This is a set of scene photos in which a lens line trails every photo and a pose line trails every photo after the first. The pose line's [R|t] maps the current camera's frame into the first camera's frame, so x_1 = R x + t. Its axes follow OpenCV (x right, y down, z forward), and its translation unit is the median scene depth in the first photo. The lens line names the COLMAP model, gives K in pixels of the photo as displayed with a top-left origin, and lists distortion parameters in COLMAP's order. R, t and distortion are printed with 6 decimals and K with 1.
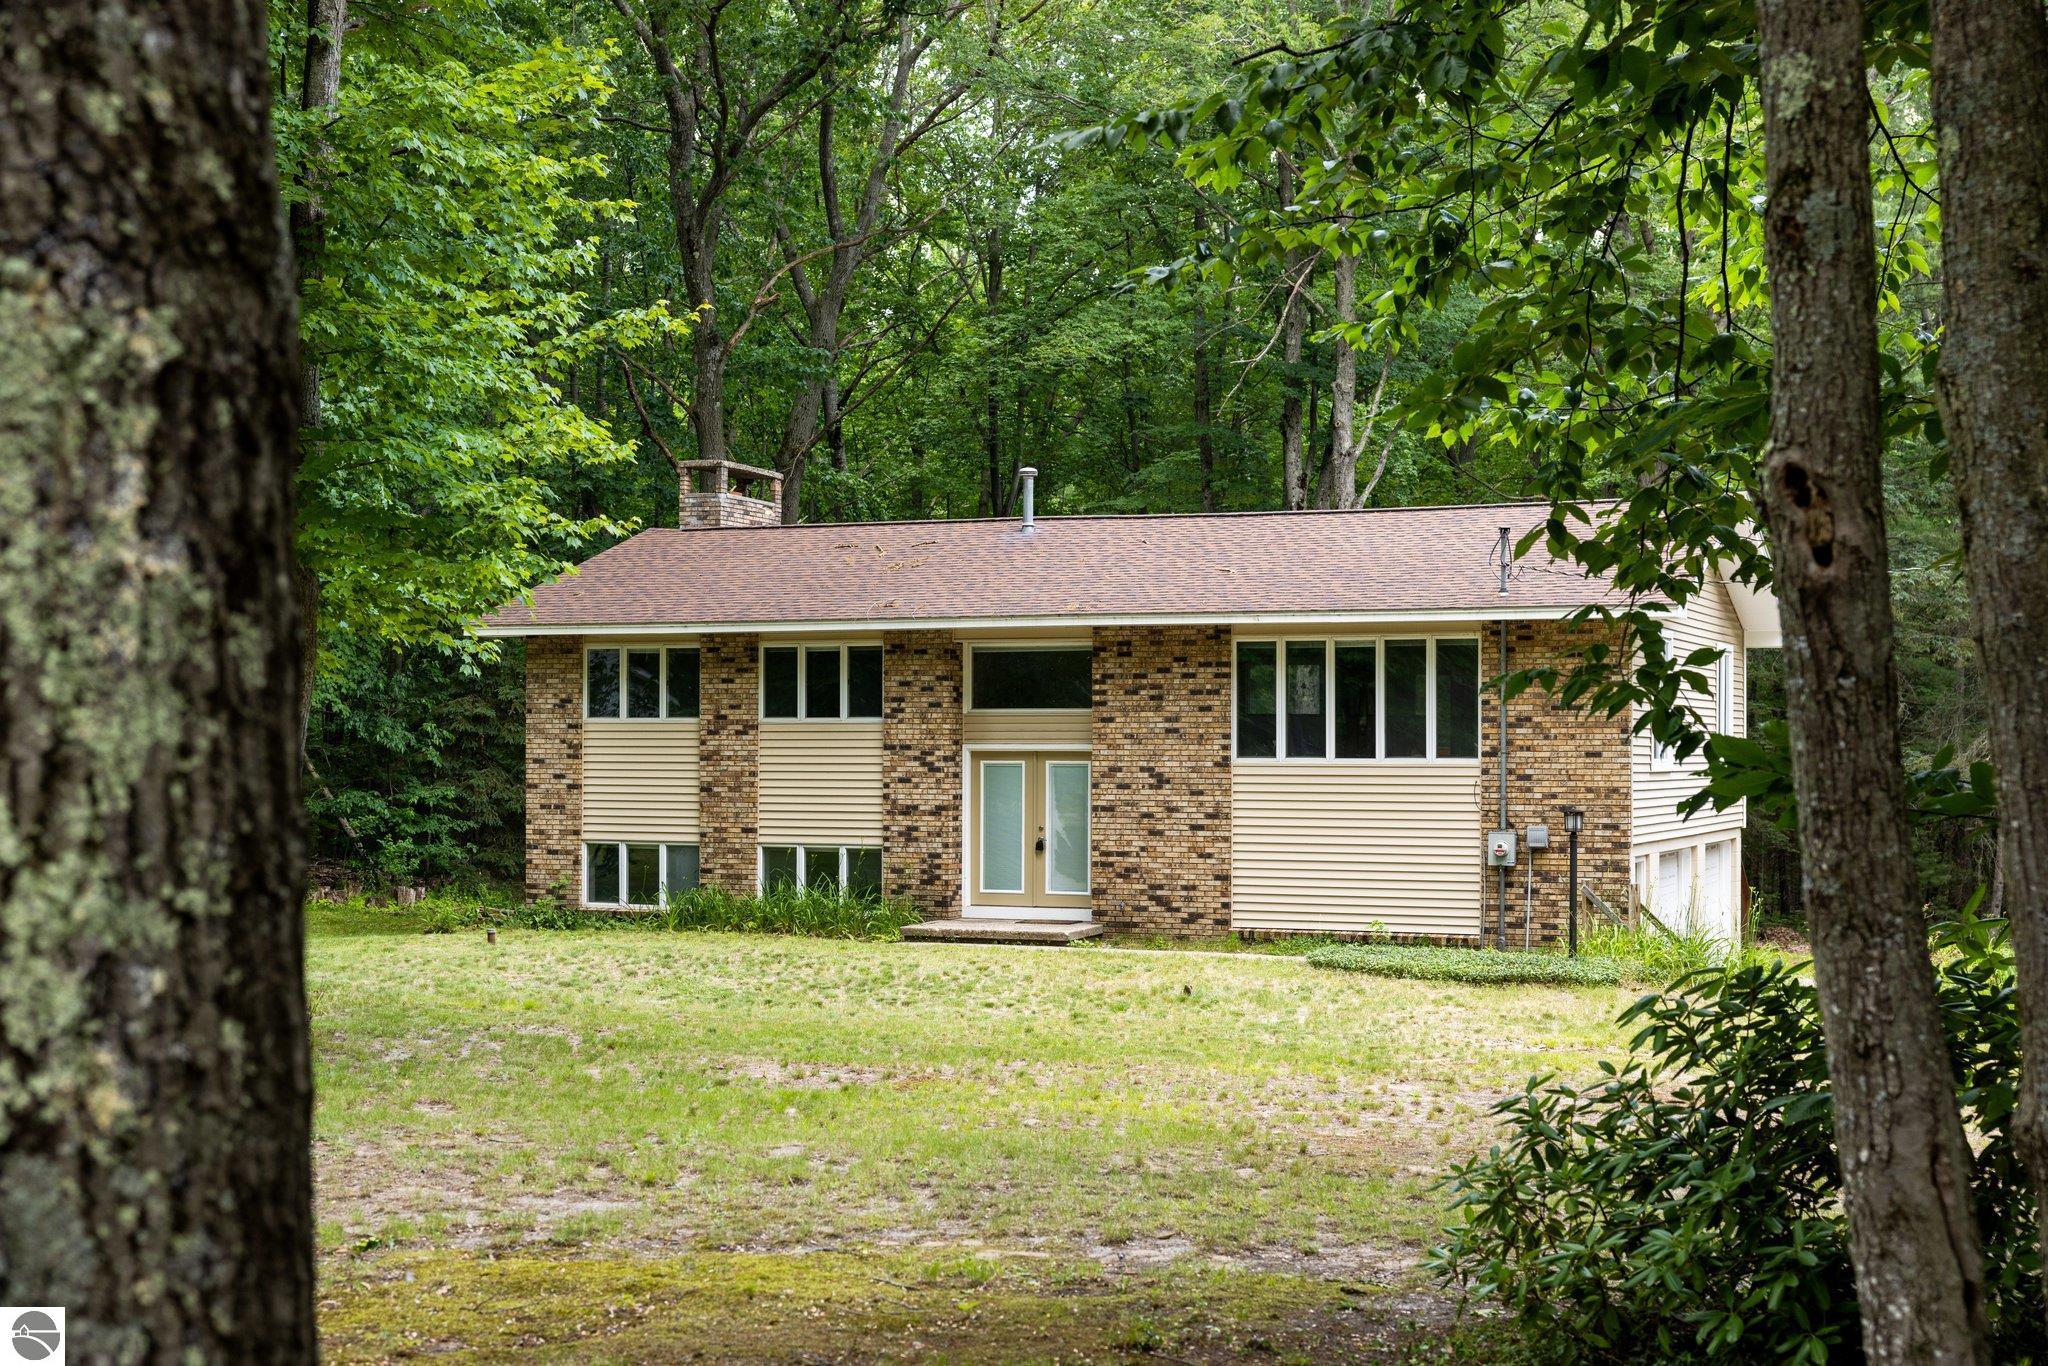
lens RADIAL K [[2723.9, 0, 1026.6], [0, 2723.9, 747.8], [0, 0, 1]] dist [-0.009222, 0.032717]
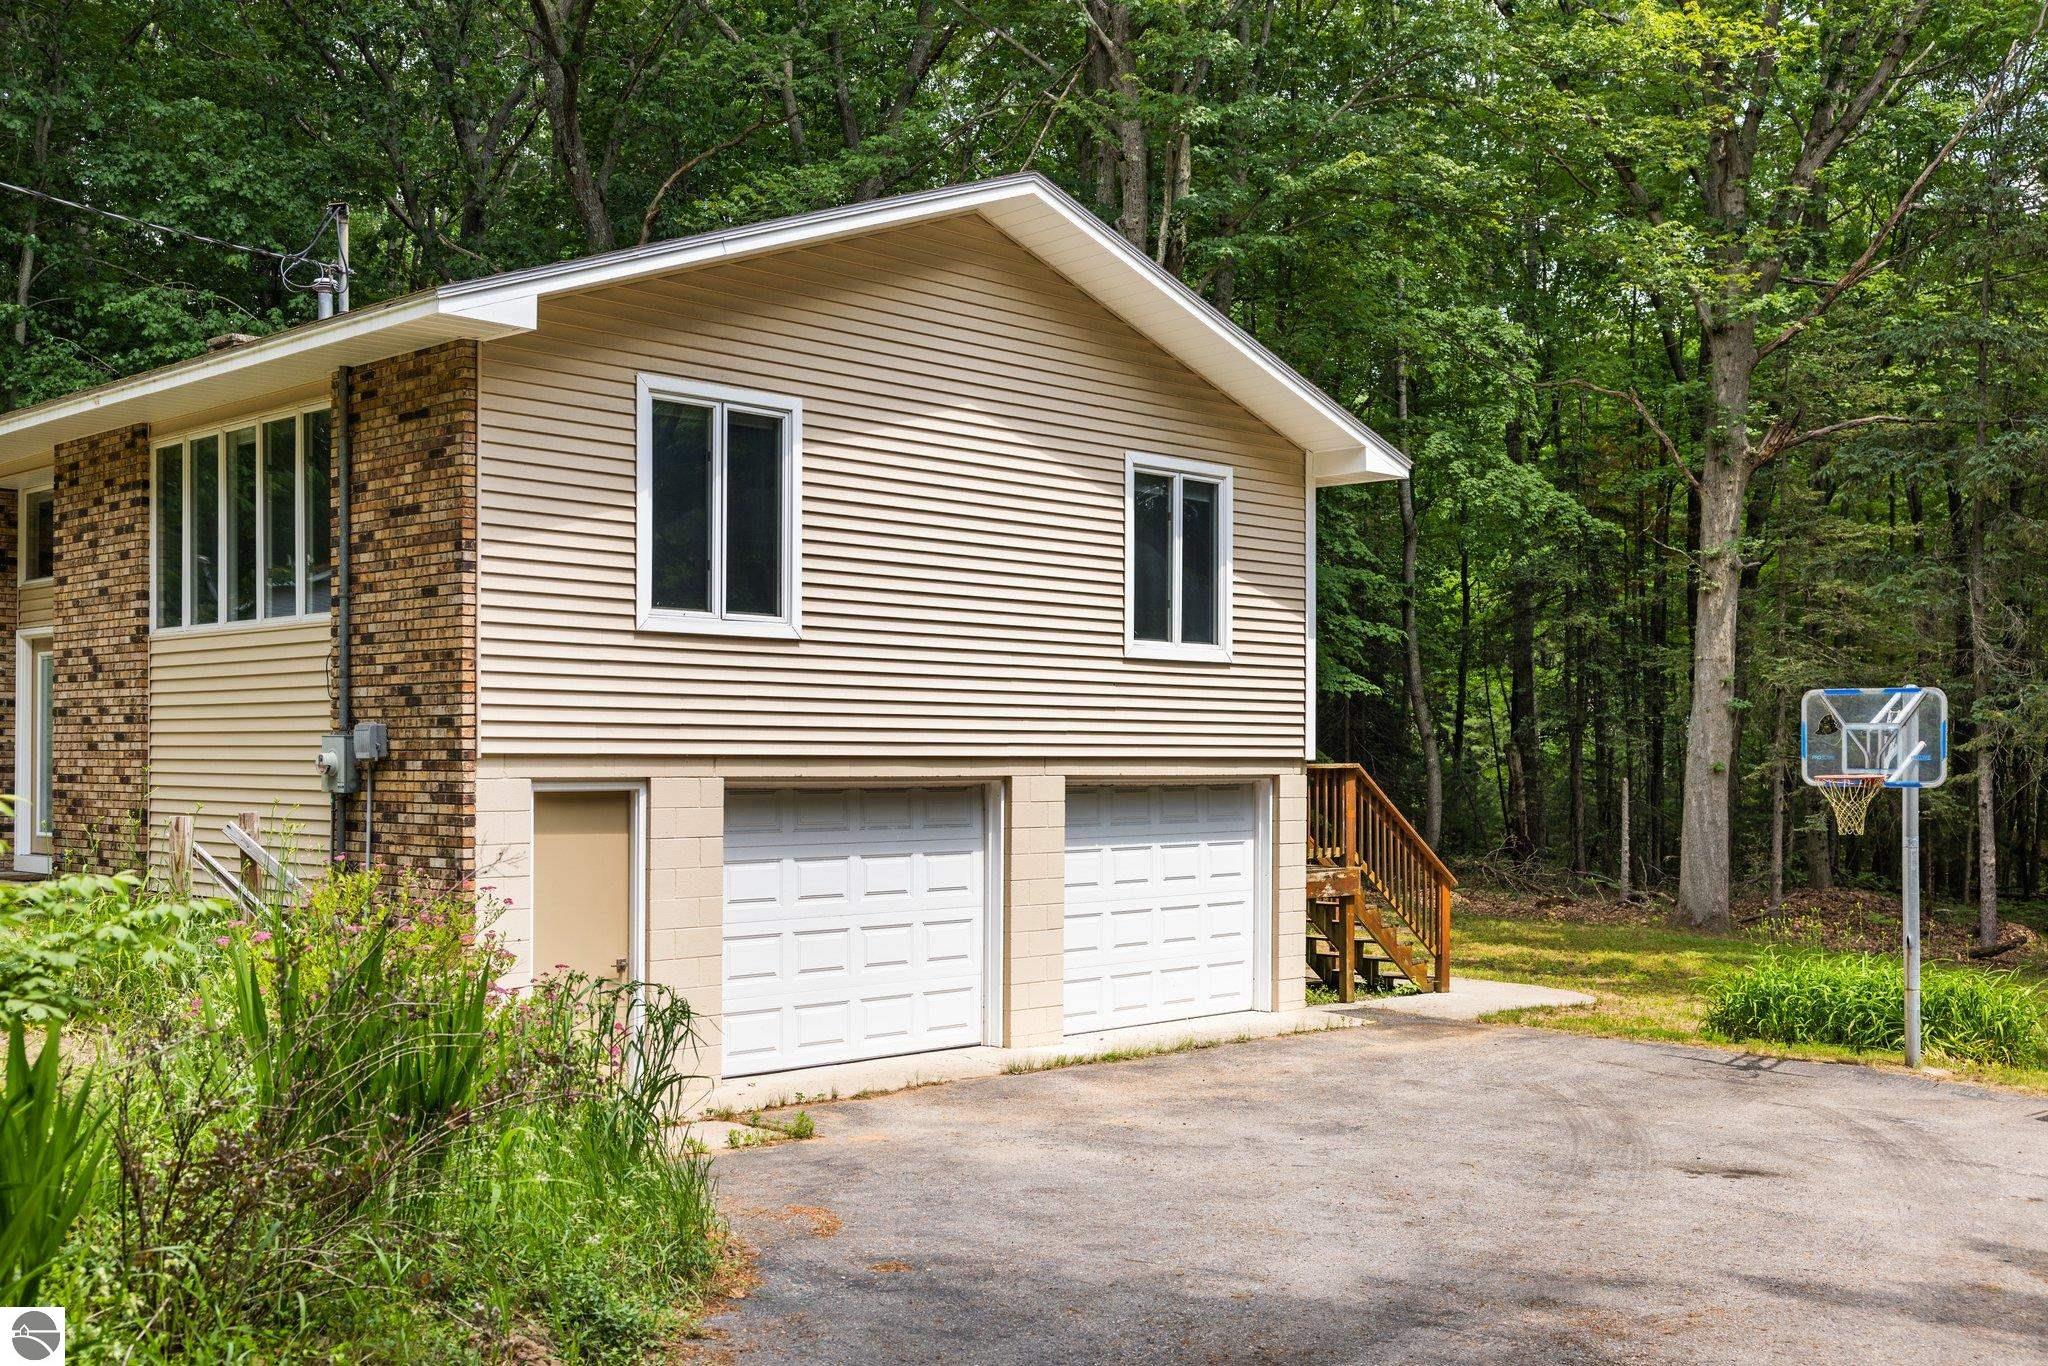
lens RADIAL K [[2062.4, 0, 1026.0], [0, 2062.4, 737.8], [0, 0, 1]] dist [0.103363, -0.203849]
pose [[0.927915, -0.003615, -0.372774, 0.448630], [-0.000530, 0.999939, -0.011014, 0.034545], [0.372791, 0.010418, 0.927857, 0.611086]]
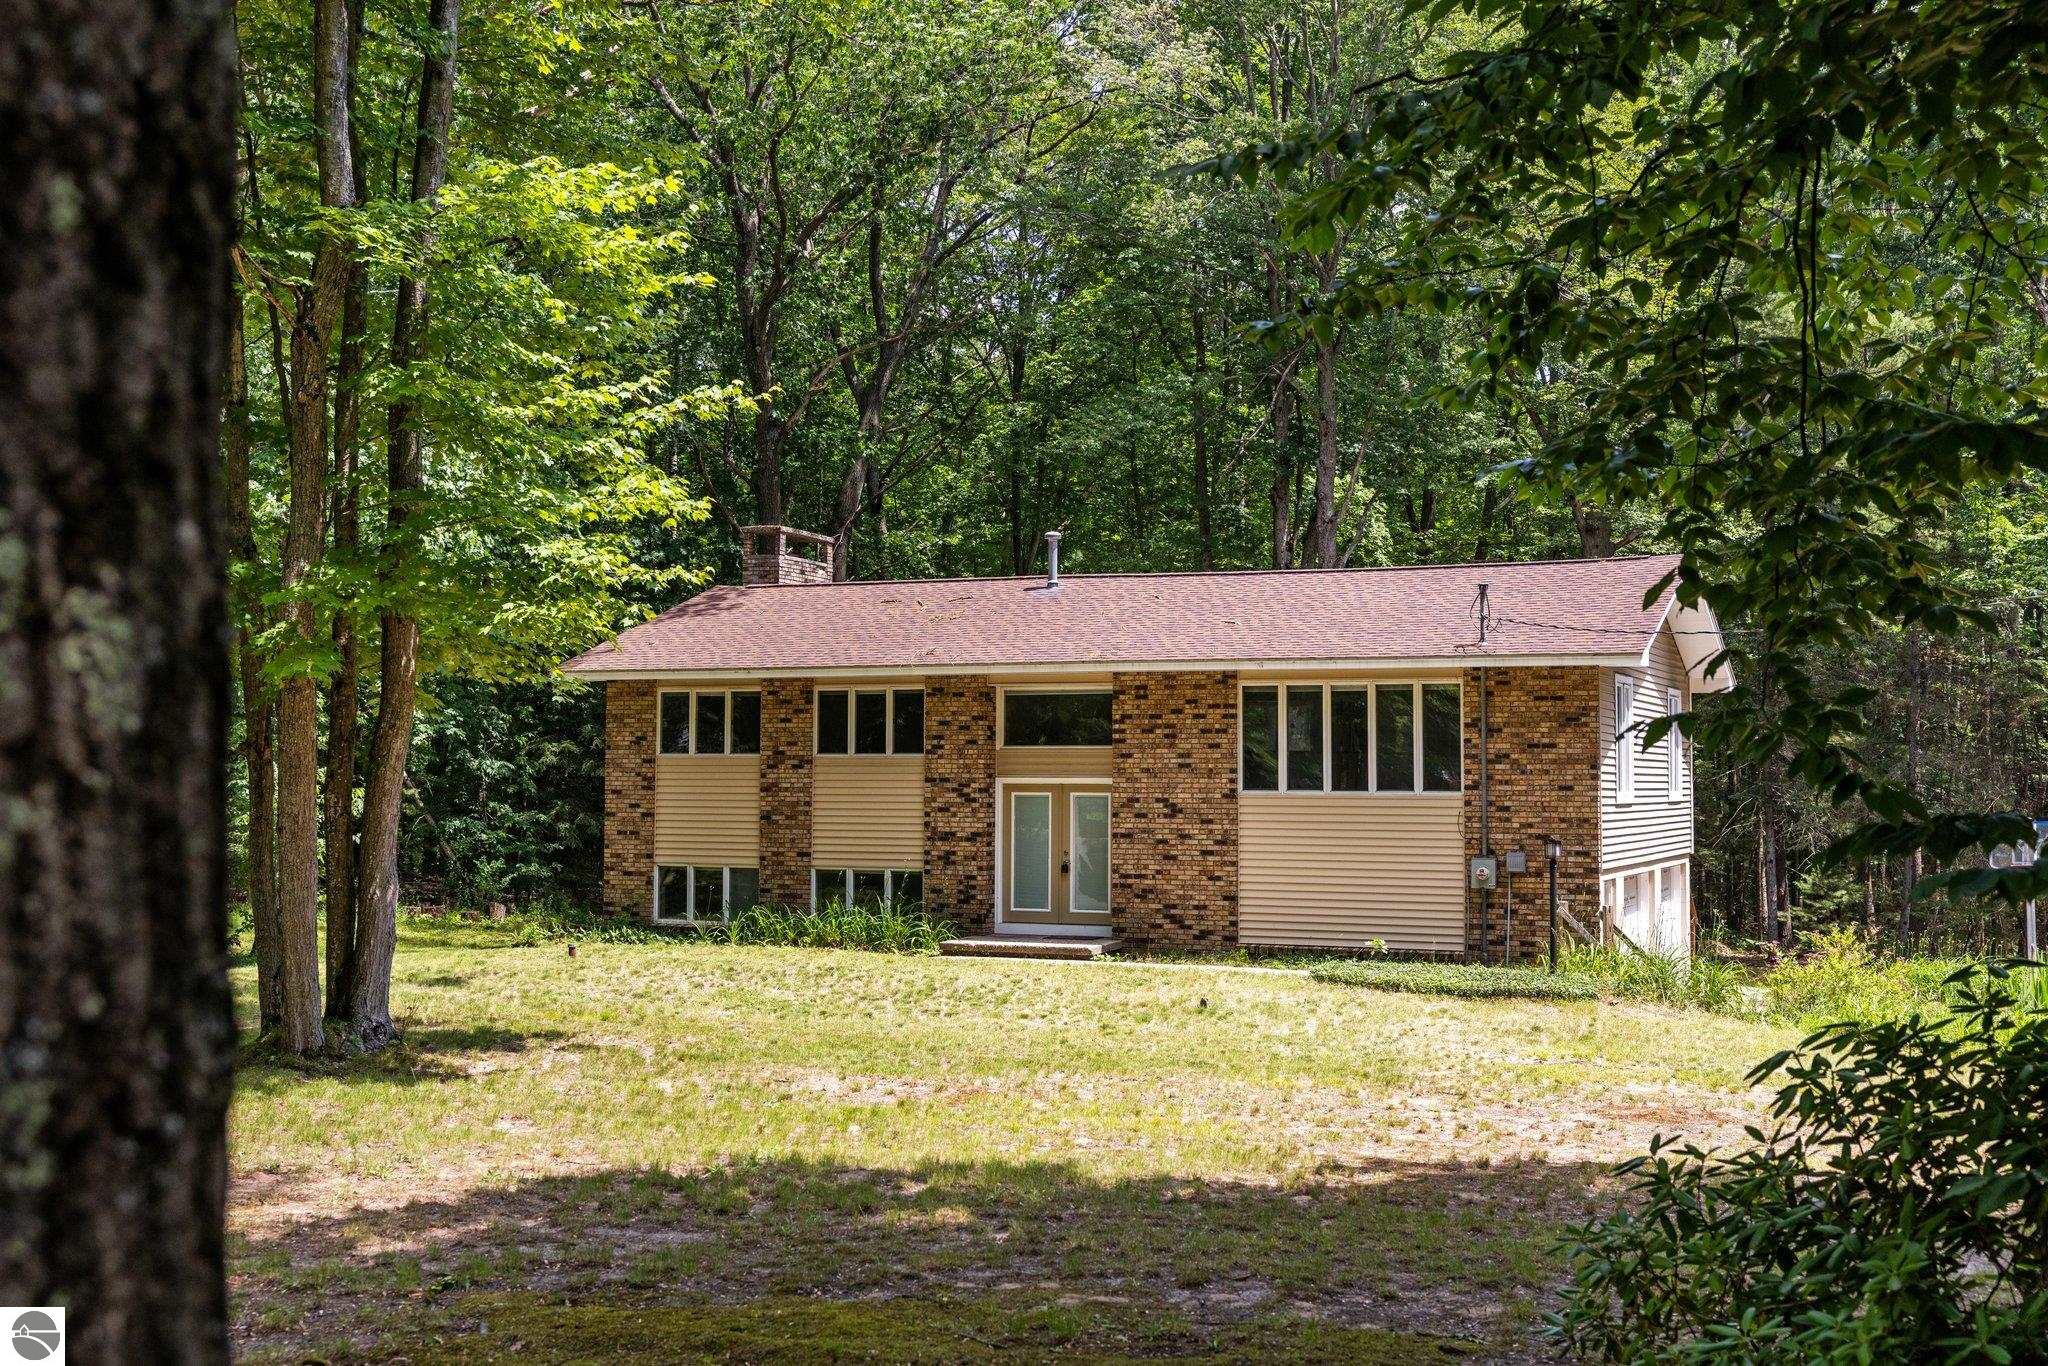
lens RADIAL K [[2331.6, 0, 1018.4], [0, 2331.6, 634.7], [0, 0, 1]] dist [-0.007371, -0.009119]
pose [[0.999979, 0.001591, -0.006310, -0.008522], [-0.001976, 0.998111, -0.061408, -0.001089], [0.006200, 0.061420, 0.998093, 0.043544]]
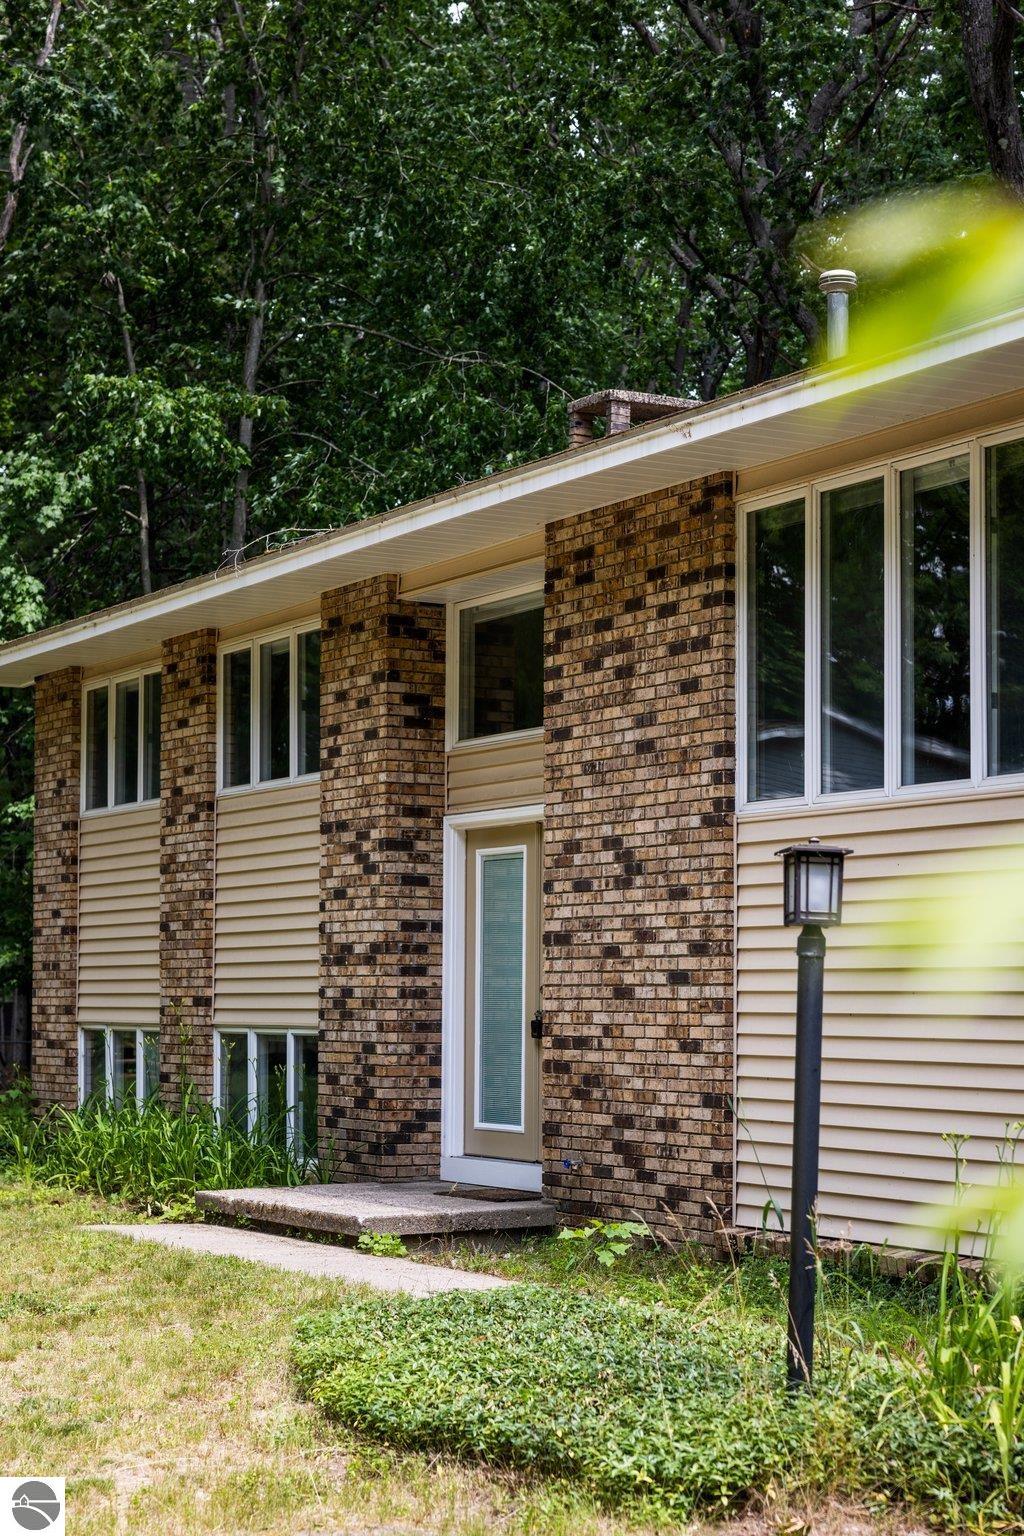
lens RADIAL K [[2804.6, 0, 512.3], [0, 2804.6, 971.7], [0, 0, 1]] dist [0.018526, 0.070287]
pose [[0.783951, -0.005825, -0.620796, 0.302766], [-0.003839, 0.999891, -0.014230, 0.034168], [0.620811, 0.013539, 0.783843, 0.648882]]
